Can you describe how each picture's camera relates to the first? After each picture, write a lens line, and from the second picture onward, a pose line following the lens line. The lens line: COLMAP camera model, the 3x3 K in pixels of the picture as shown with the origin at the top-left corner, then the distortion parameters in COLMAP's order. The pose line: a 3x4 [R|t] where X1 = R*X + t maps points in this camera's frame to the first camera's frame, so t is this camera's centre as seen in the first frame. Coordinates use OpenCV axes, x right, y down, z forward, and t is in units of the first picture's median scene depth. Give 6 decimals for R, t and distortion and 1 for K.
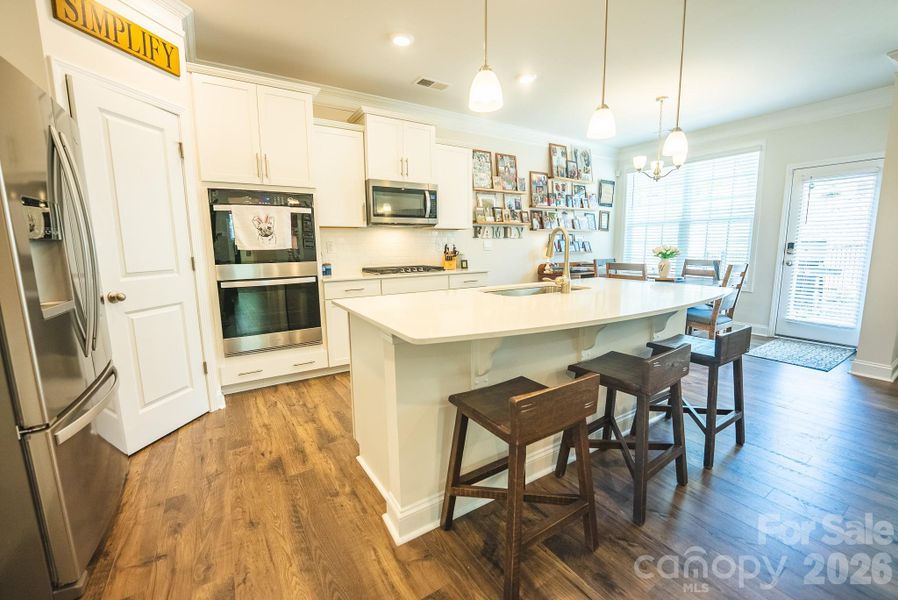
lens RADIAL K [[368.4, 0, 454.3], [0, 368.4, 301.4], [0, 0, 1]] dist [-0.027771, 0.003440]
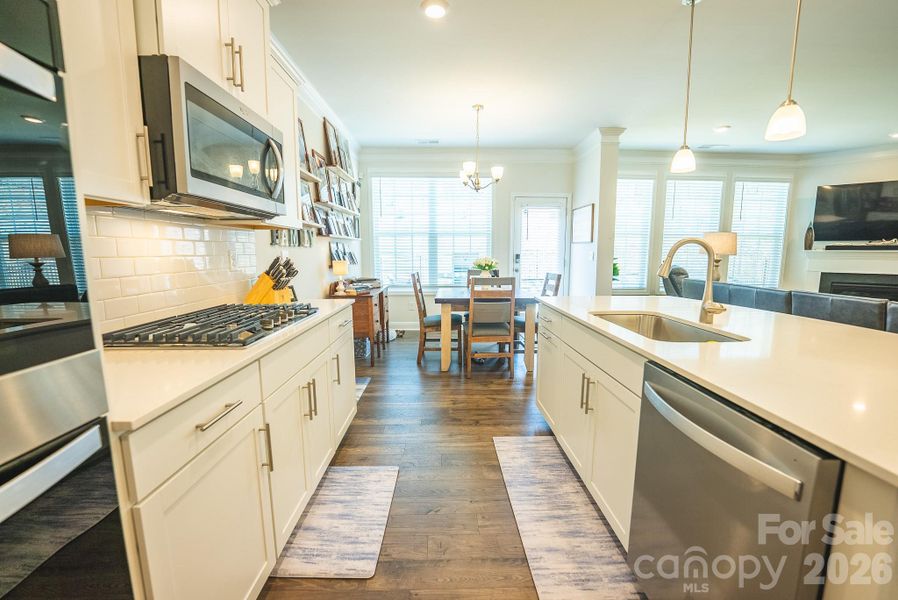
lens RADIAL K [[368.4, 0, 451.8], [0, 368.4, 301.9], [0, 0, 1]] dist [-0.027771, 0.003440]
pose [[0.520689, -0.106568, 0.847069, -0.320461], [0.125317, 0.990972, 0.047640, -0.087289], [-0.844499, 0.081346, 0.529343, 0.527065]]
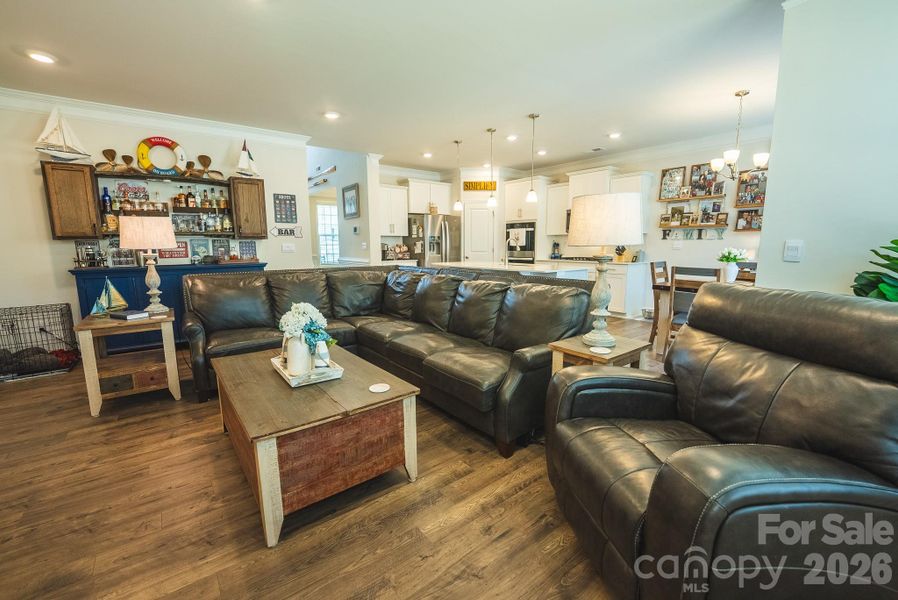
lens RADIAL K [[368.4, 0, 446.2], [0, 368.4, 299.1], [0, 0, 1]] dist [-0.027771, 0.003440]
pose [[0.100618, 0.164505, -0.981231, 1.366674], [-0.139125, 0.978872, 0.149843, -0.062856], [0.985150, 0.121437, 0.121379, 0.165024]]
